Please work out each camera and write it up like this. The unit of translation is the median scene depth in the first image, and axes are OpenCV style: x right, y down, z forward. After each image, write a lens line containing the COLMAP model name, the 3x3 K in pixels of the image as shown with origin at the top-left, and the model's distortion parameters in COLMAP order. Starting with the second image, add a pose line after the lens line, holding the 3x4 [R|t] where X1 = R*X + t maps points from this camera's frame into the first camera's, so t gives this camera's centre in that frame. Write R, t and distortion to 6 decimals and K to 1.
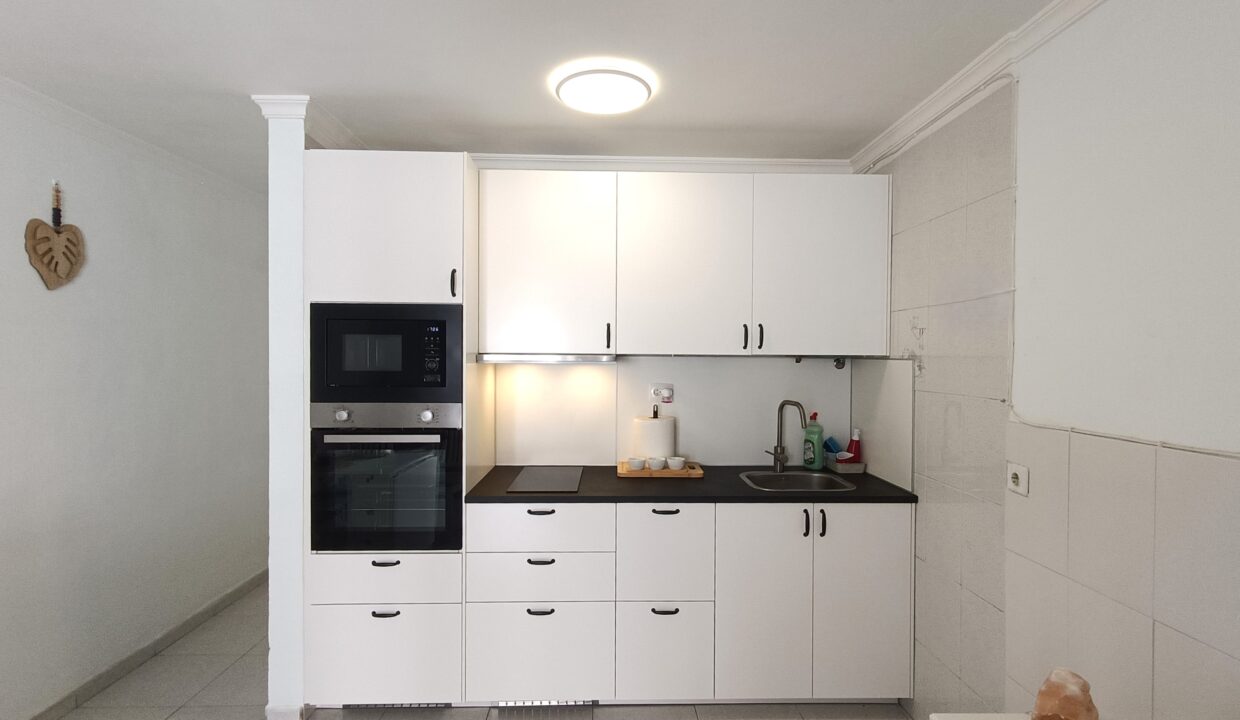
lens RADIAL K [[577.4, 0, 624.1], [0, 577.4, 359.7], [0, 0, 1]] dist [0.008752, -0.000965]
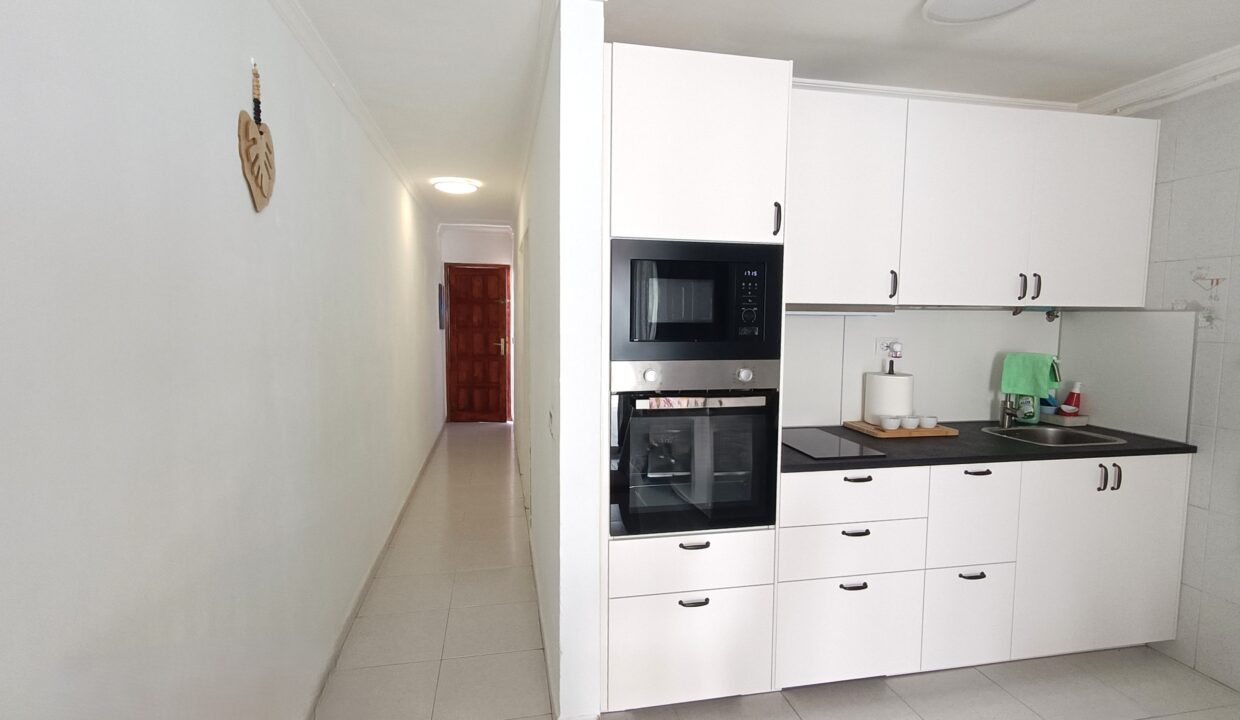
lens RADIAL K [[577.4, 0, 624.1], [0, 577.4, 359.7], [0, 0, 1]] dist [0.008752, -0.000965]
pose [[0.985135, -0.011899, 0.171367, -0.651893], [-0.000029, 0.997587, 0.069435, 0.014692], [-0.171779, -0.068407, 0.982757, 0.186611]]
